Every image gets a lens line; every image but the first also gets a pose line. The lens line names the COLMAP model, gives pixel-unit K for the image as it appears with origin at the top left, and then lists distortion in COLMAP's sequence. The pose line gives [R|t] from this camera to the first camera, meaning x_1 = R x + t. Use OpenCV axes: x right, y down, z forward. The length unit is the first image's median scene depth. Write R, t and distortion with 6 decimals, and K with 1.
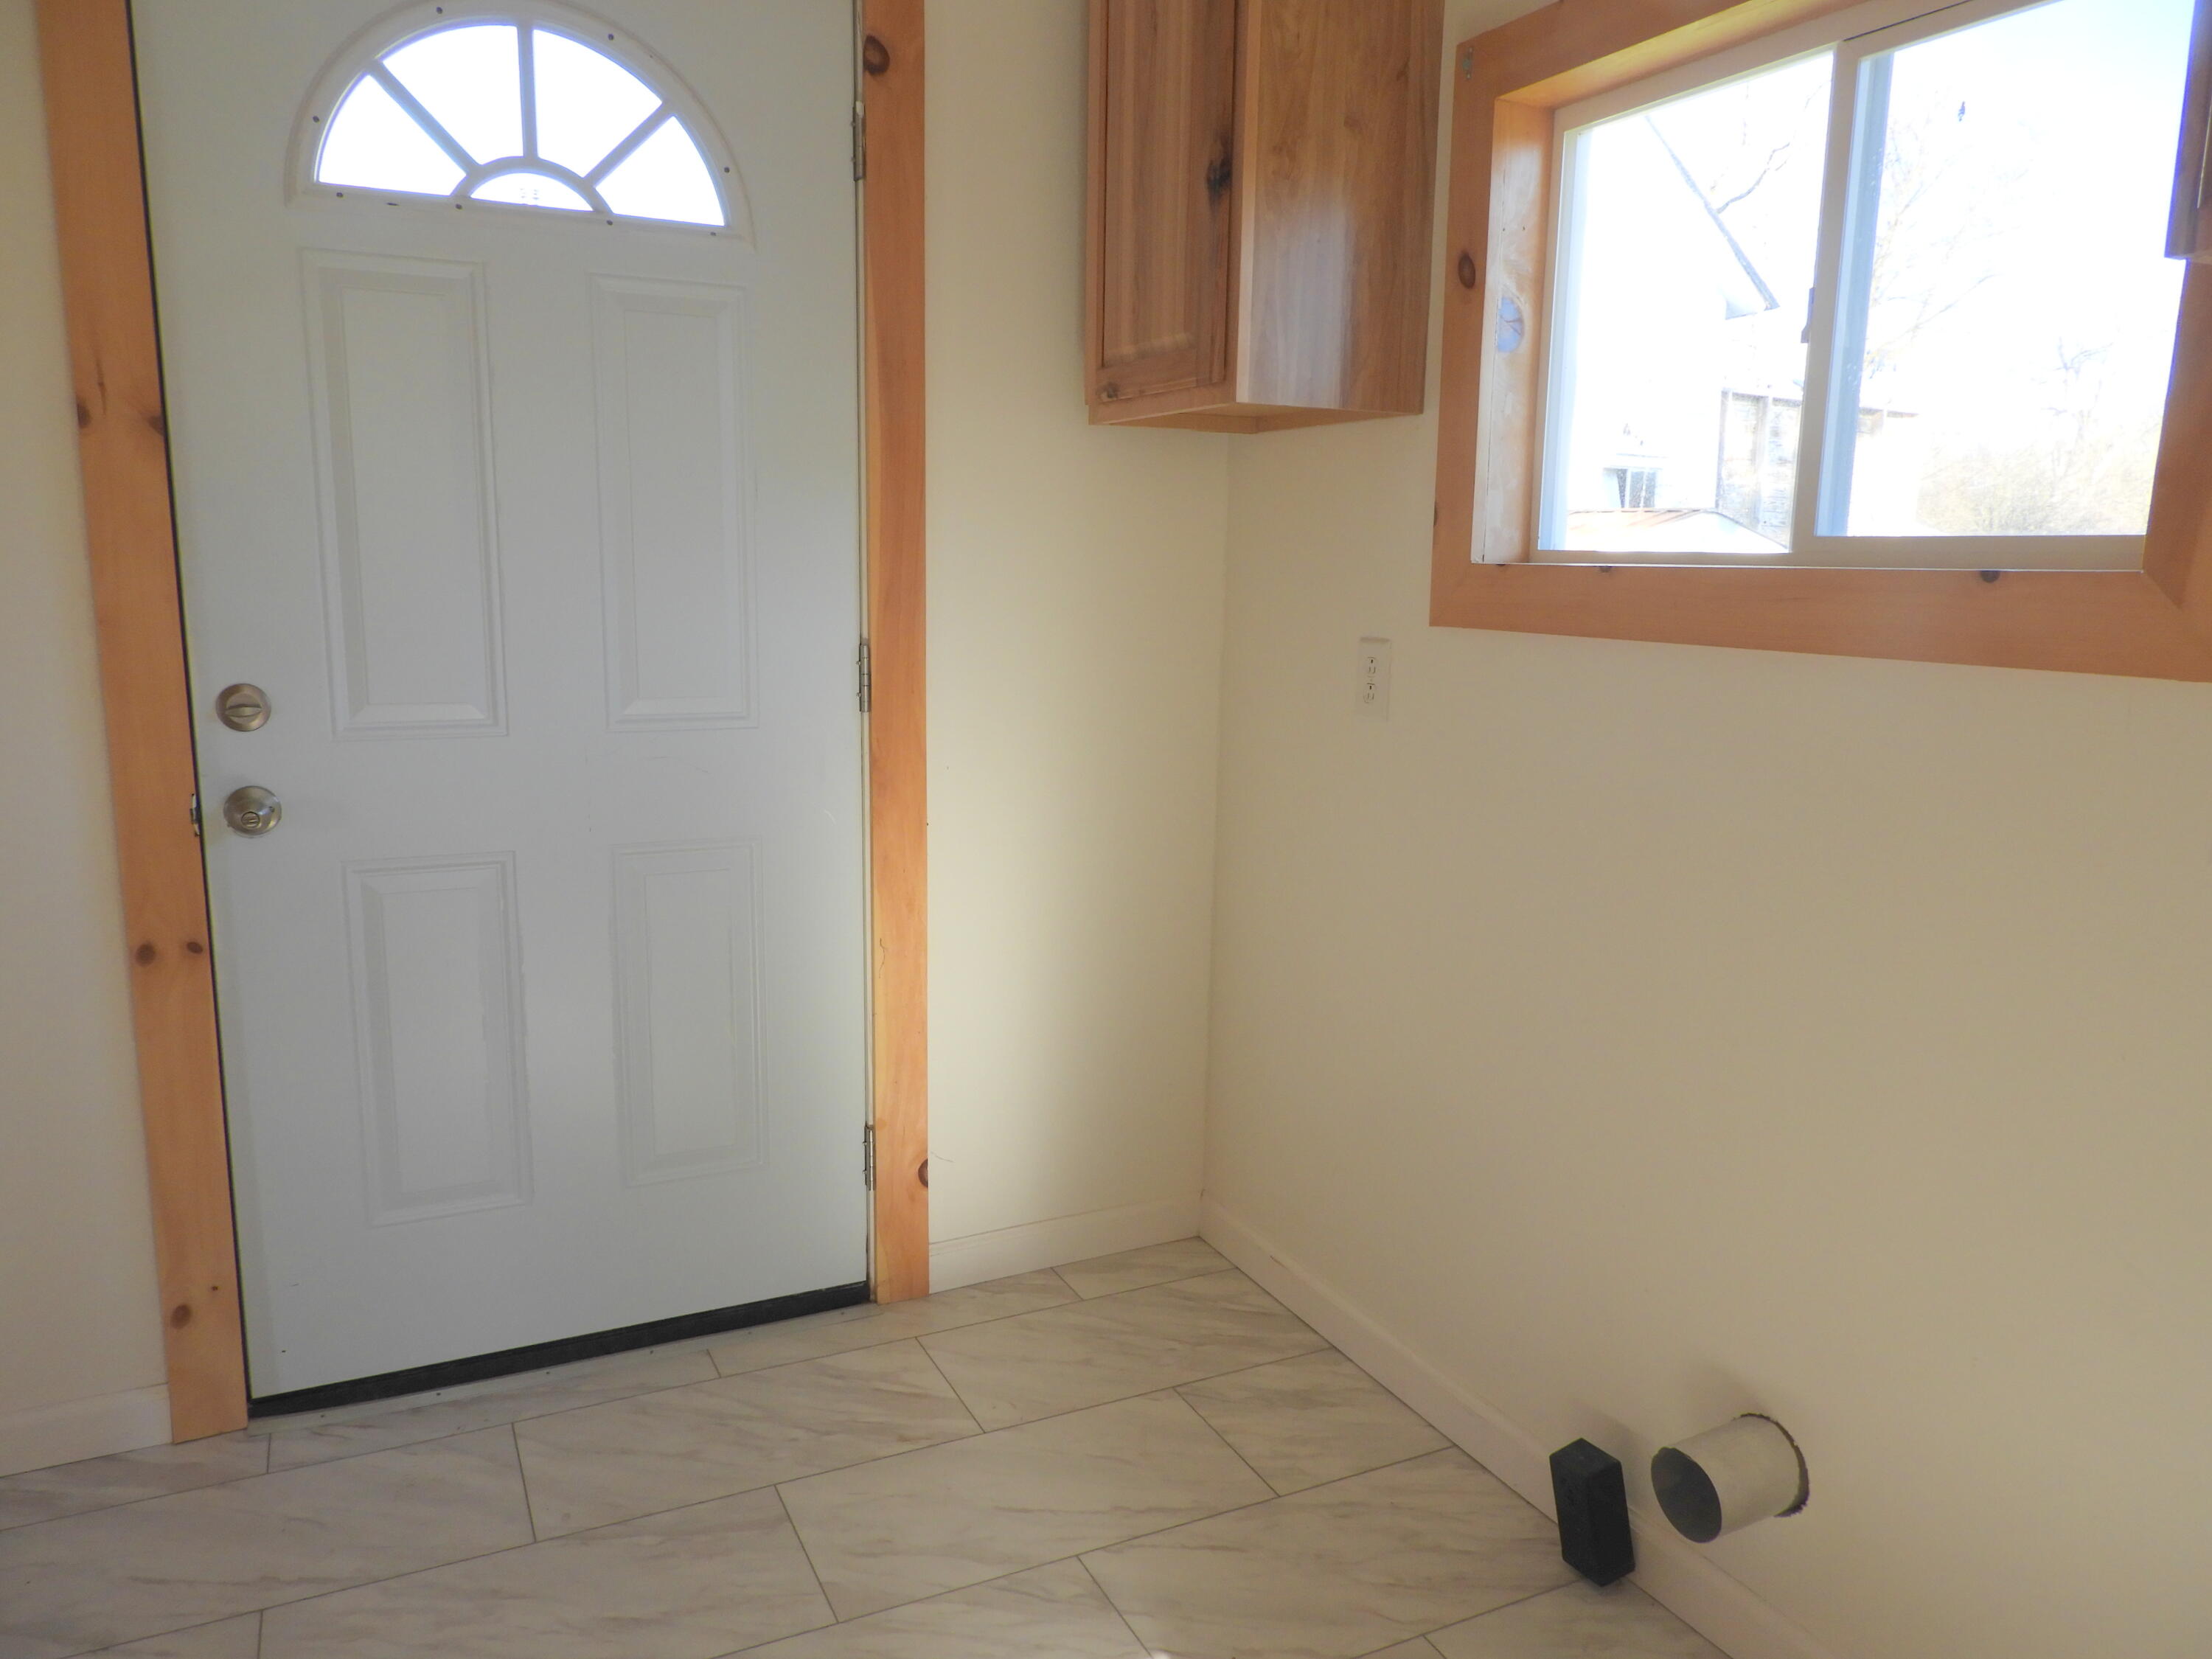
lens RADIAL K [[1558.5, 0, 1106.0], [0, 1558.5, 829.5], [0, 0, 1]] dist [0.008369, 0.006102]
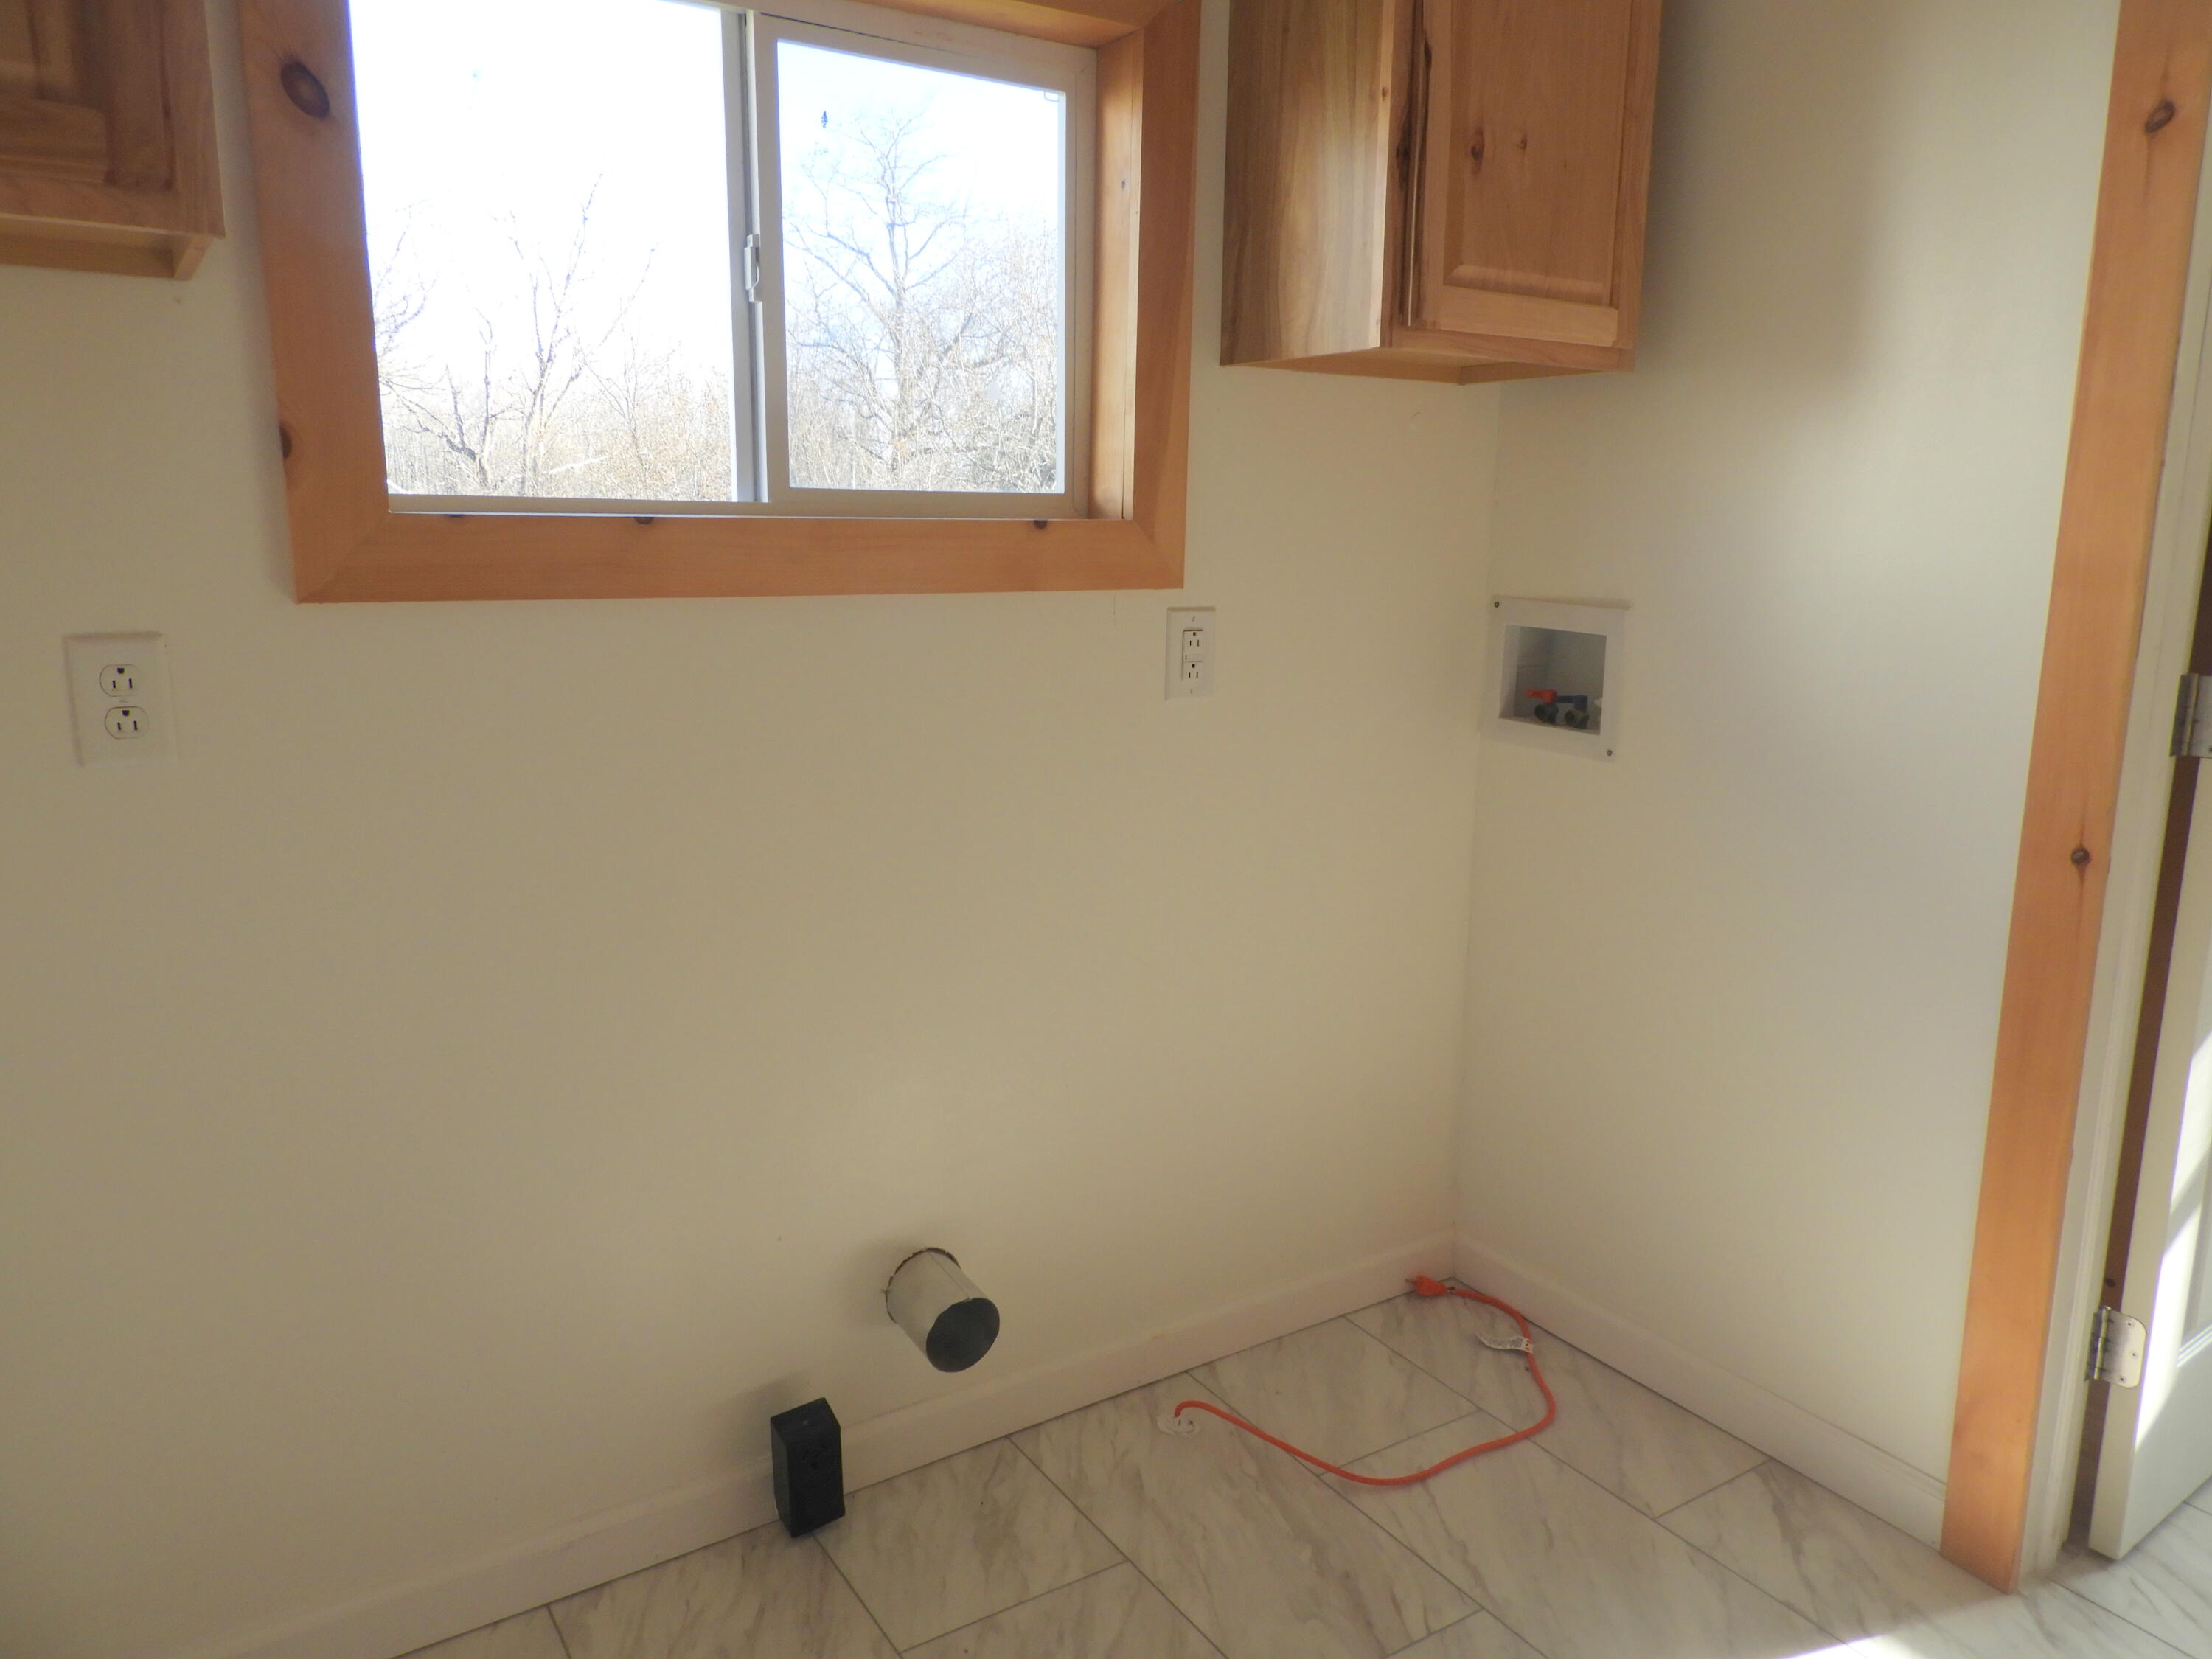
lens RADIAL K [[1558.5, 0, 1106.0], [0, 1558.5, 829.5], [0, 0, 1]] dist [0.008369, 0.006102]
pose [[-0.128378, -0.209298, 0.969388, -0.593779], [0.158553, 0.960572, 0.228392, -0.153076], [-0.978969, 0.183020, -0.090132, 0.823231]]
